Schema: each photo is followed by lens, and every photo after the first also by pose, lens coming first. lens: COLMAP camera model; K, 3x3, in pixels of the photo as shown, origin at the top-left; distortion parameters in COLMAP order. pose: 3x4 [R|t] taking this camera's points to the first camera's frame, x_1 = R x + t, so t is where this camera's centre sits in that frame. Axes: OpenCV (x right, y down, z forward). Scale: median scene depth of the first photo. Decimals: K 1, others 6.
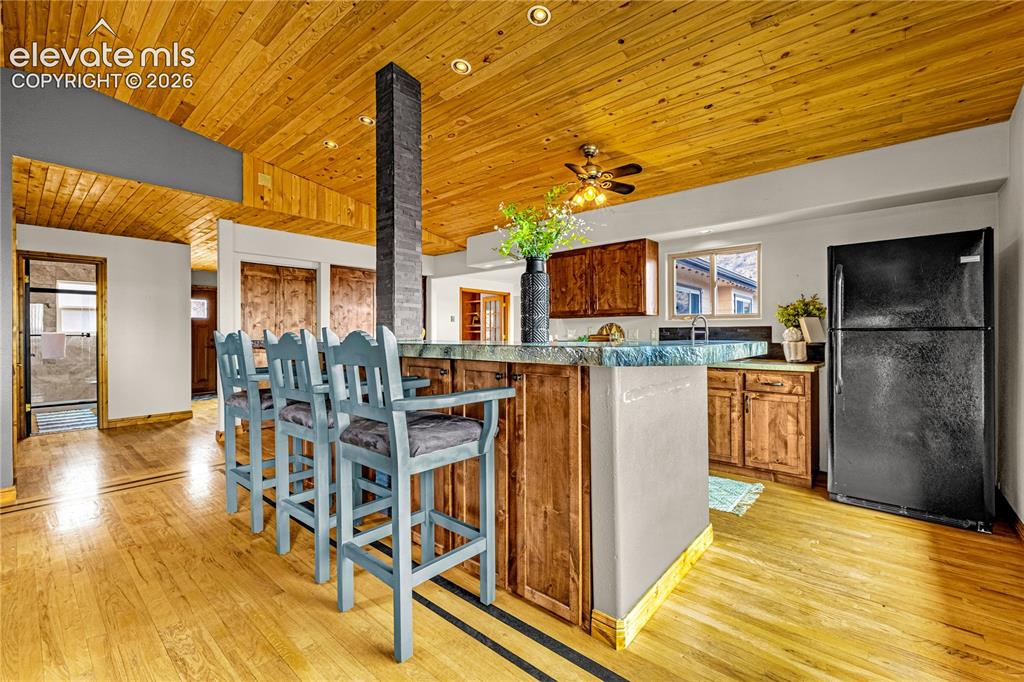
lens RADIAL K [[431.0, 0, 508.4], [0, 431.0, 336.1], [0, 0, 1]] dist [0.001241, 0.000268]
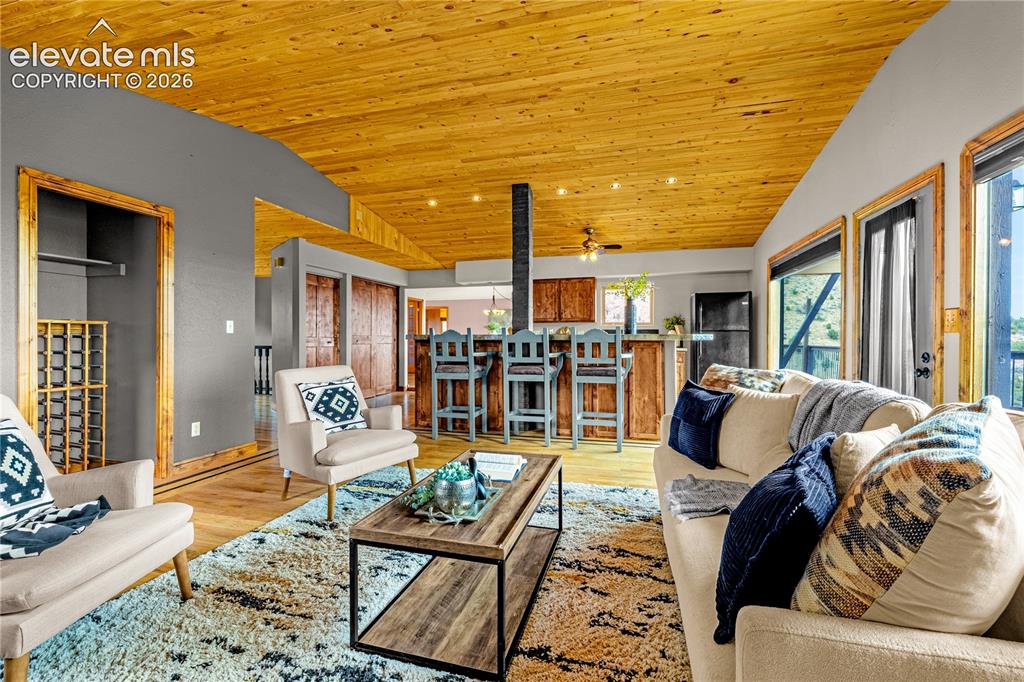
lens RADIAL K [[430.8, 0, 510.0], [0, 430.8, 339.8], [0, 0, 1]] dist [0.000202, 0.000572]
pose [[0.906475, 0.000300, 0.422259, -0.708791], [-0.000673, 1.000000, 0.000733, 0.019782], [-0.422259, -0.000948, 0.906475, -0.402494]]
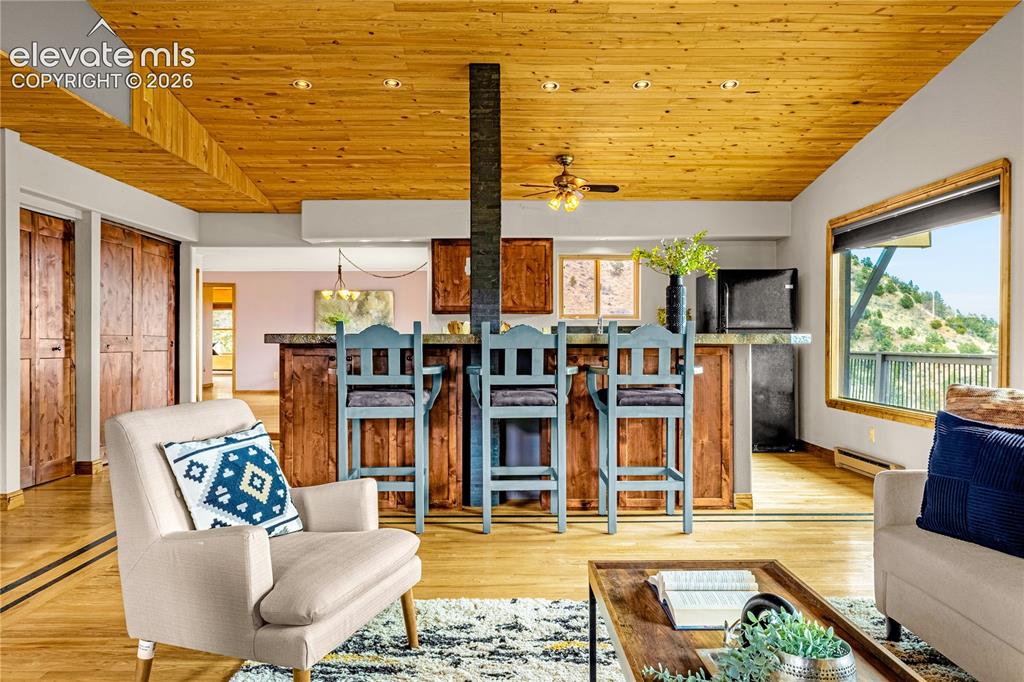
lens RADIAL K [[701.5, 0, 503.3], [0, 701.5, 343.8], [0, 0, 1]] dist [0.002979, -0.000409]
pose [[0.751328, -0.002297, 0.659925, -0.871870], [0.001034, 0.999997, 0.002304, 0.018825], [-0.659928, -0.001049, 0.751328, -0.170151]]
